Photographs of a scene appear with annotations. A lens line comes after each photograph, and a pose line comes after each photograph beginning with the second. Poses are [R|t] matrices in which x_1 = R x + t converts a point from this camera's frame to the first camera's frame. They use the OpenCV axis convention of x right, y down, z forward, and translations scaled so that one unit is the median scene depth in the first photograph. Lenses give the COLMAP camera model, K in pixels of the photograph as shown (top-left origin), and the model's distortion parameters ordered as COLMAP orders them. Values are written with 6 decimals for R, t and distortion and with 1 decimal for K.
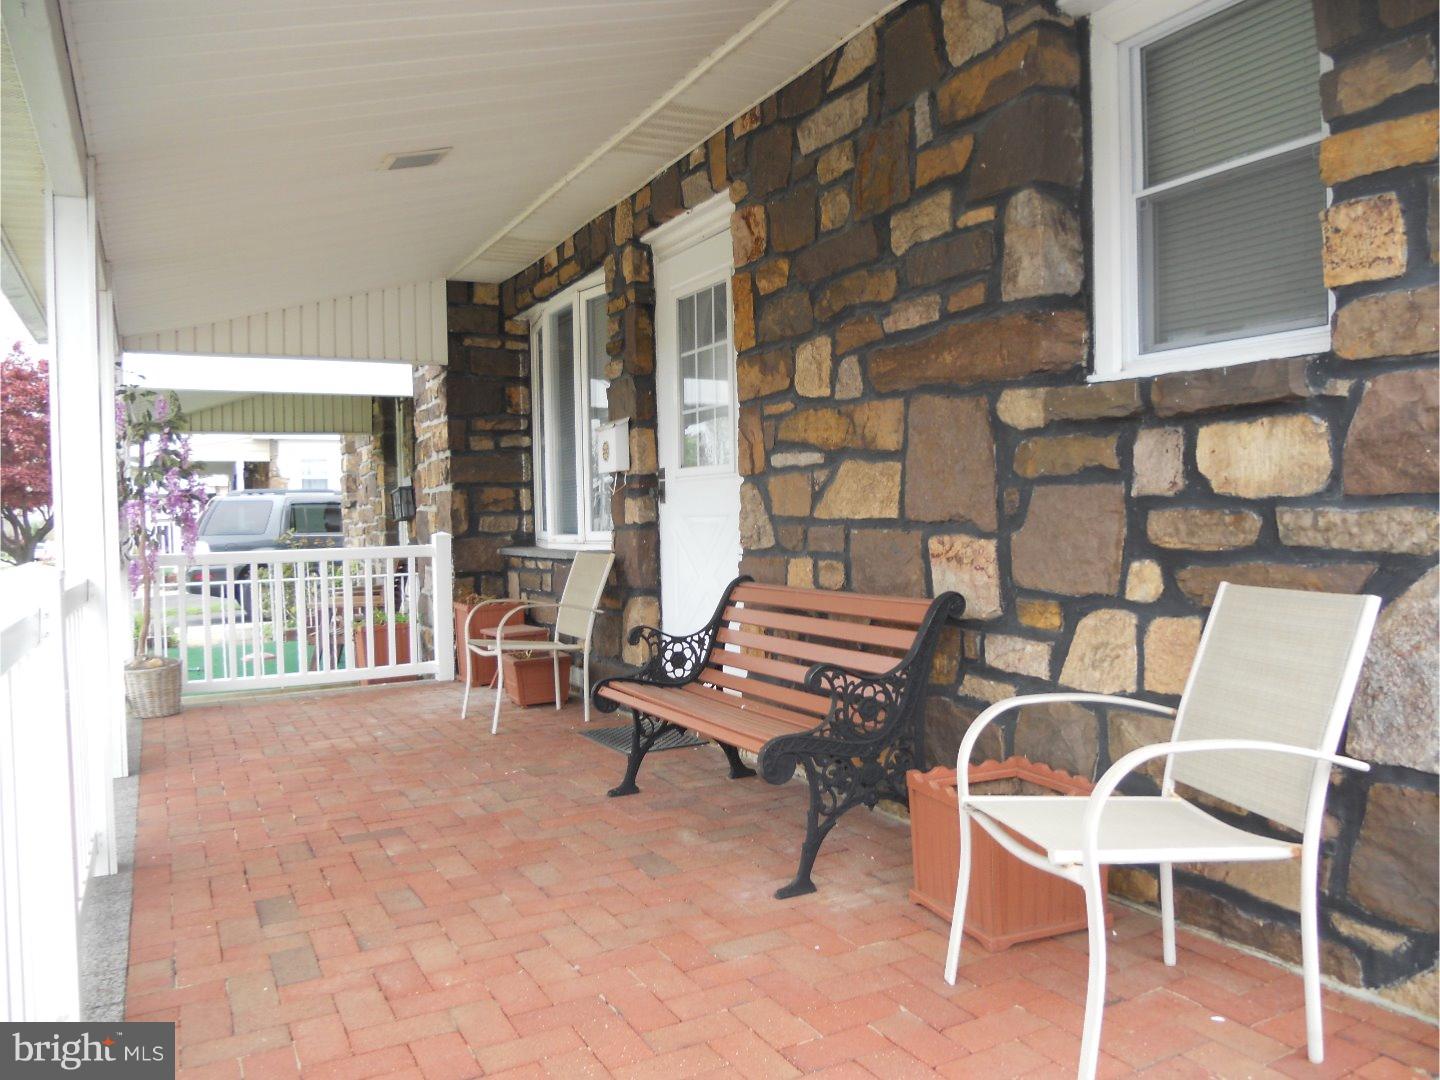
lens RADIAL K [[1073.0, 0, 720.0], [0, 1073.0, 540.0], [0, 0, 1]] dist [-0.048773, 0.000464]
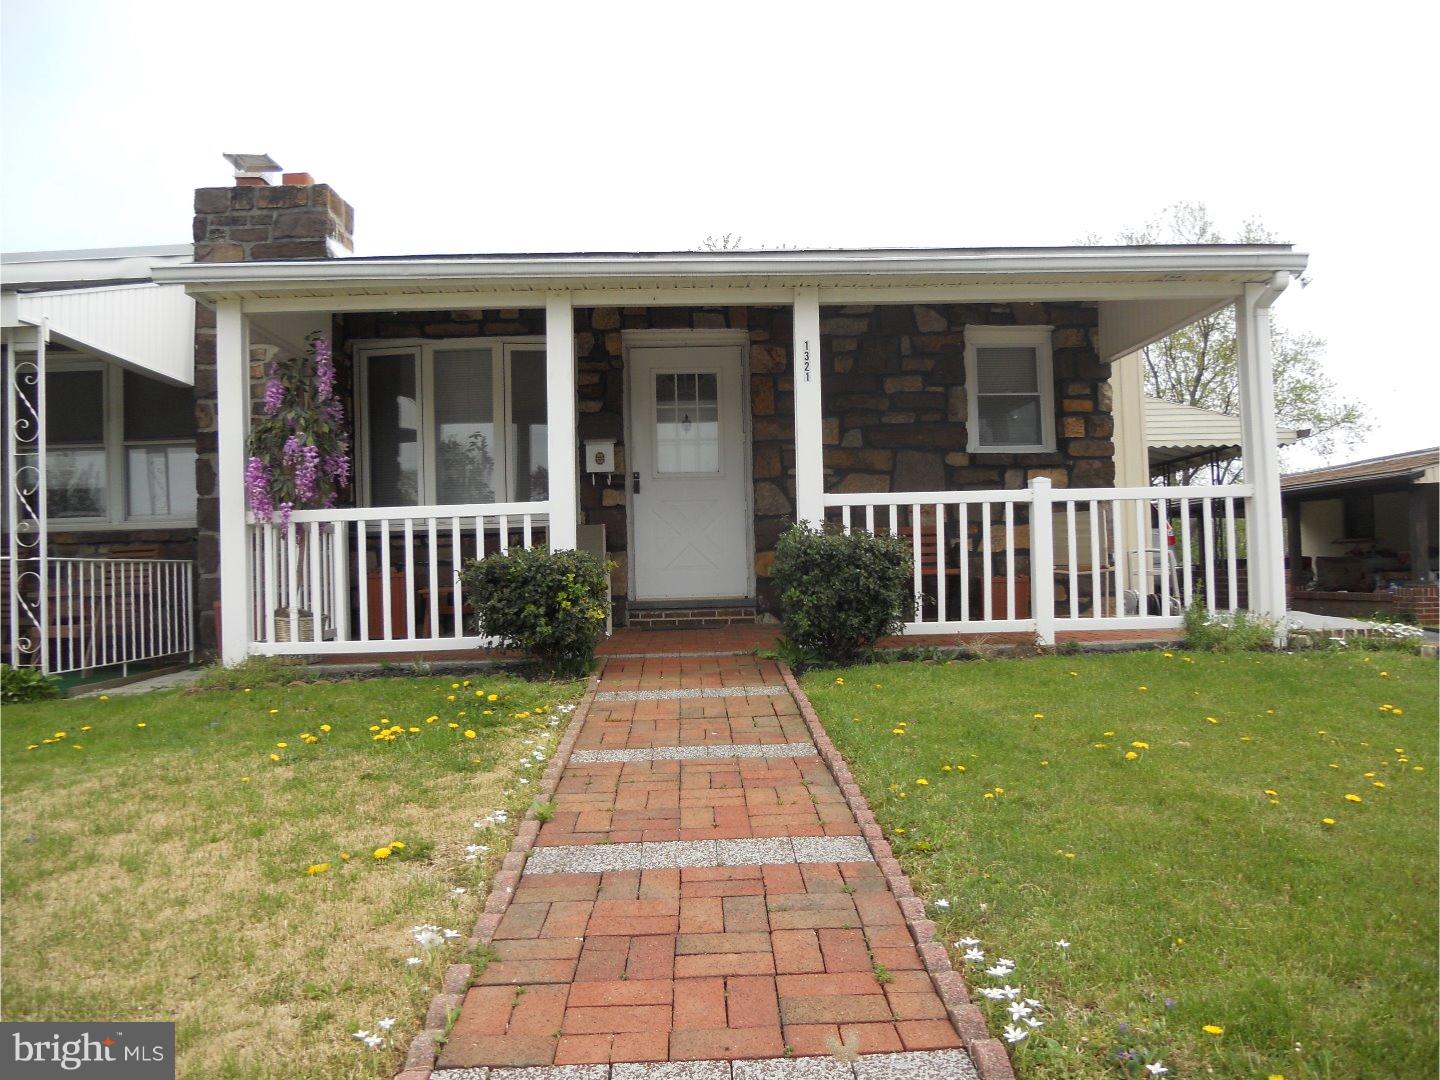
lens RADIAL K [[1087.9, 0, 721.7], [0, 1087.9, 563.1], [0, 0, 1]] dist [-0.050169, 0.002369]
pose [[0.432411, 0.020178, 0.901451, -2.274602], [0.038307, 0.998436, -0.040725, 0.218595], [-0.900862, 0.052142, 0.430962, 0.272019]]
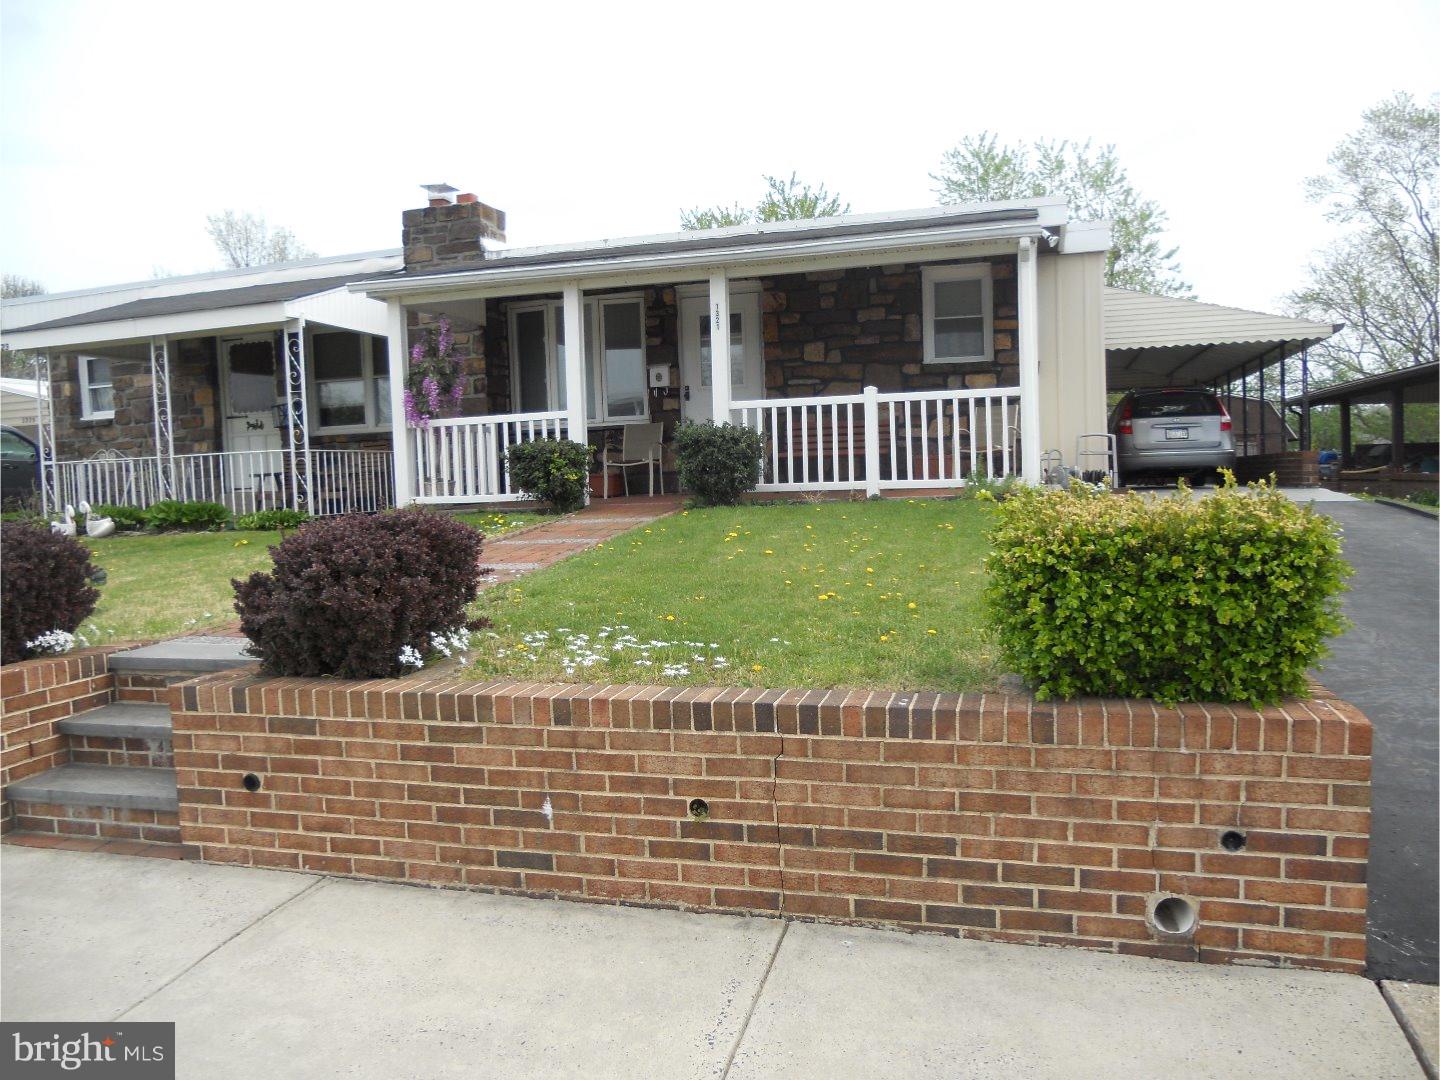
lens RADIAL K [[1073.0, 0, 720.0], [0, 1073.0, 540.0], [0, 0, 1]] dist [-0.048773, 0.000464]
pose [[0.675007, -0.042780, 0.736570, -2.667645], [0.036114, 0.999037, 0.024928, 0.326480], [-0.736927, 0.009774, 0.675902, -0.970424]]
